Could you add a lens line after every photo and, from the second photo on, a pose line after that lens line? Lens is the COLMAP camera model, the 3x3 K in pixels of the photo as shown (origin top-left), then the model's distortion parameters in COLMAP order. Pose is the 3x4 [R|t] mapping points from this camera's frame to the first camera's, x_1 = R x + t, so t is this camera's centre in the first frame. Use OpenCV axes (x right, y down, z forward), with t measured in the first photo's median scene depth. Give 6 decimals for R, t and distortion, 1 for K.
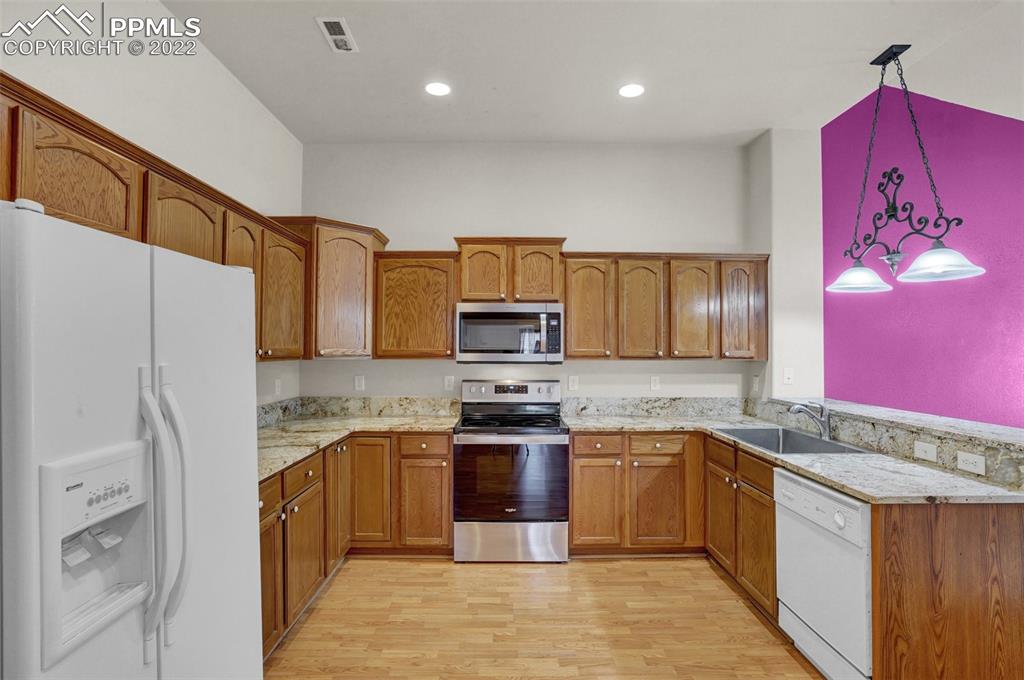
lens RADIAL K [[500.0, 0, 521.4], [0, 500.0, 340.9], [0, 0, 1]] dist [-0.046159, 0.018752]
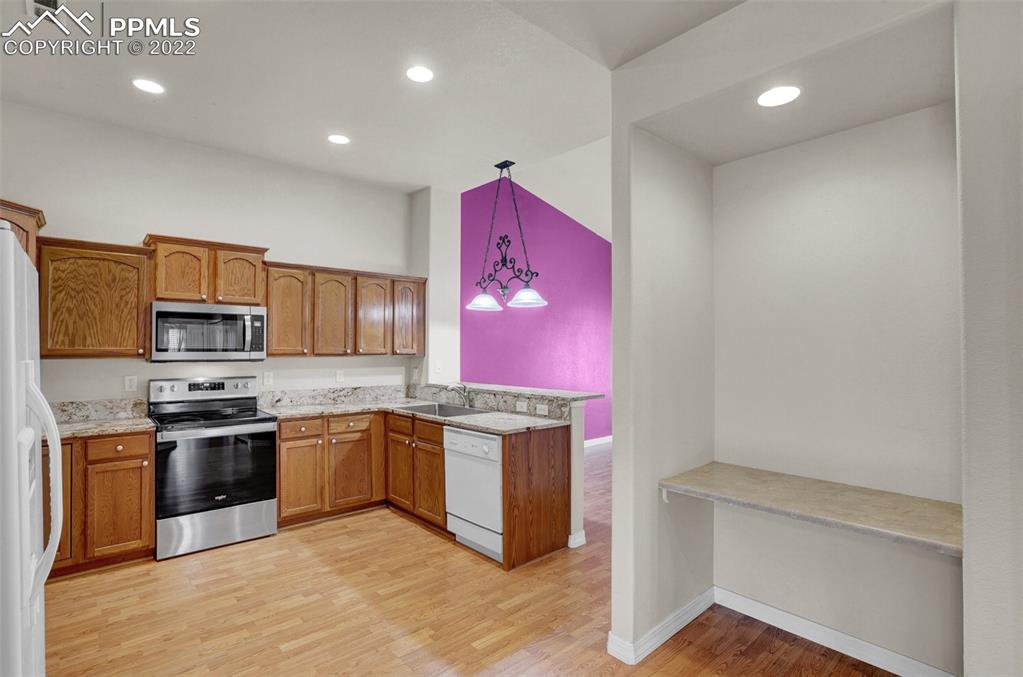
lens RADIAL K [[499.5, 0, 504.4], [0, 499.5, 337.1], [0, 0, 1]] dist [-0.046159, 0.018752]
pose [[0.764537, 0.011732, 0.644473, -0.265478], [-0.008808, 0.999931, -0.007755, -0.004278], [-0.644520, 0.000252, 0.764588, -0.228483]]
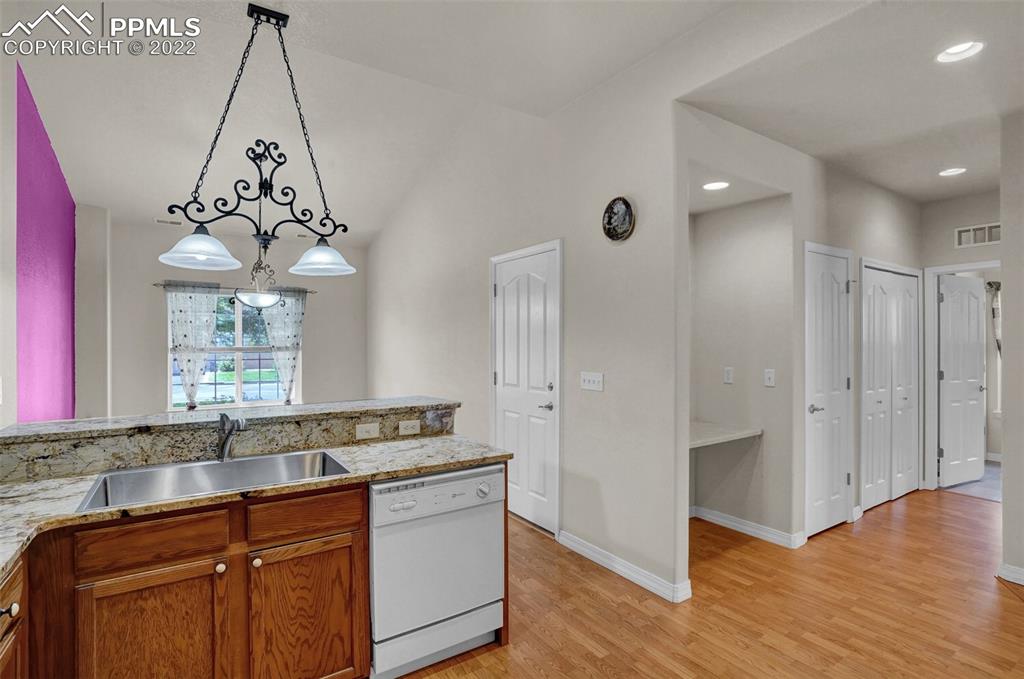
lens RADIAL K [[500.0, 0, 509.0], [0, 500.0, 343.9], [0, 0, 1]] dist [-0.046159, 0.018752]
pose [[-0.529316, -0.007853, 0.848388, -0.231050], [-0.013624, 0.999907, 0.000755, 0.015393], [-0.848315, -0.011159, -0.529374, 0.992413]]
